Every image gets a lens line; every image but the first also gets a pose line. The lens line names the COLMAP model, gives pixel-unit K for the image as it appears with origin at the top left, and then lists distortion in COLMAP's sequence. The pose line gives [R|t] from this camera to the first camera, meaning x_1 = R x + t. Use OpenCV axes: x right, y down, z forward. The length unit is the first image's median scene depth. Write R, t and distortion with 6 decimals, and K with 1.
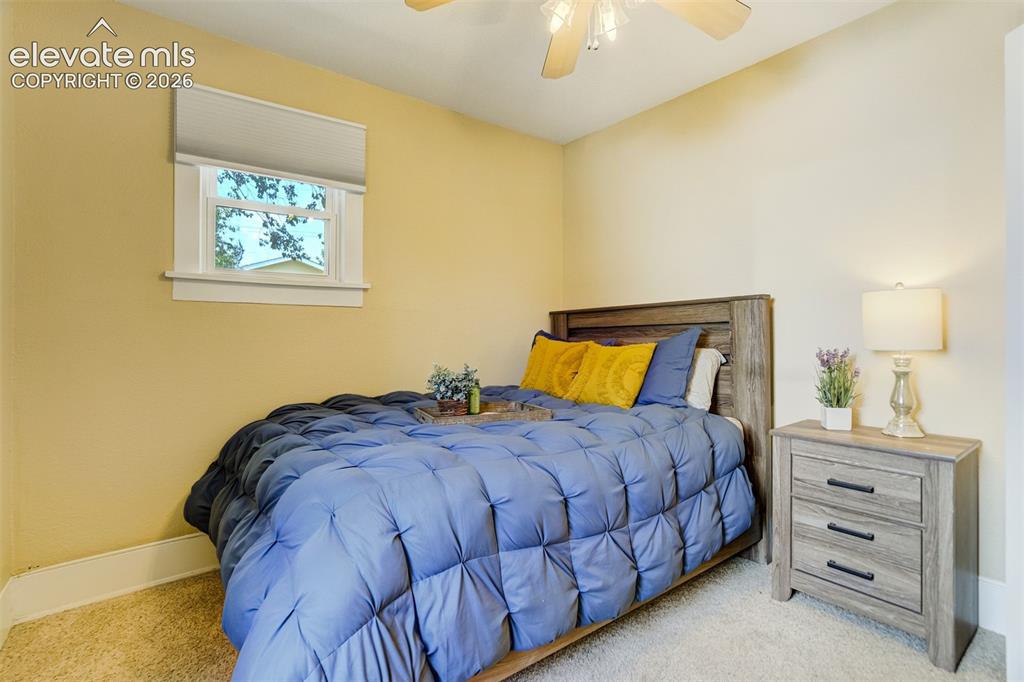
lens RADIAL K [[481.7, 0, 502.4], [0, 481.7, 342.6], [0, 0, 1]] dist [-0.034280, 0.021810]
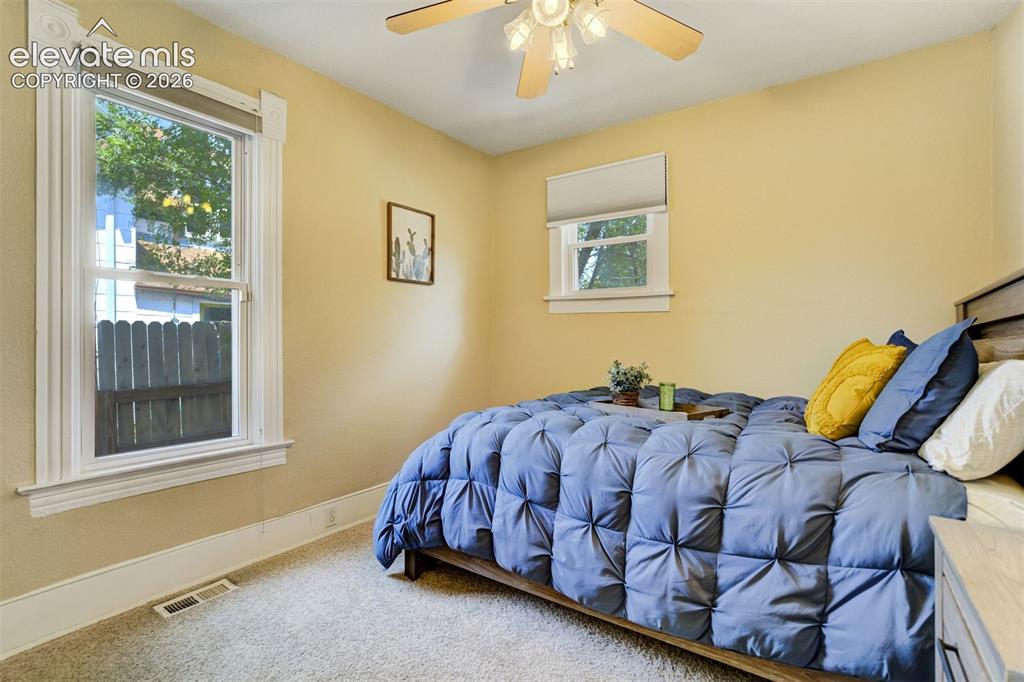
lens RADIAL K [[481.7, 0, 502.4], [0, 481.7, 342.6], [0, 0, 1]] dist [-0.034280, 0.021810]
pose [[0.300217, 0.009520, -0.953824, 0.887438], [-0.029002, 0.999579, 0.000848, 0.012479], [0.953430, 0.027408, 0.300366, 0.392738]]
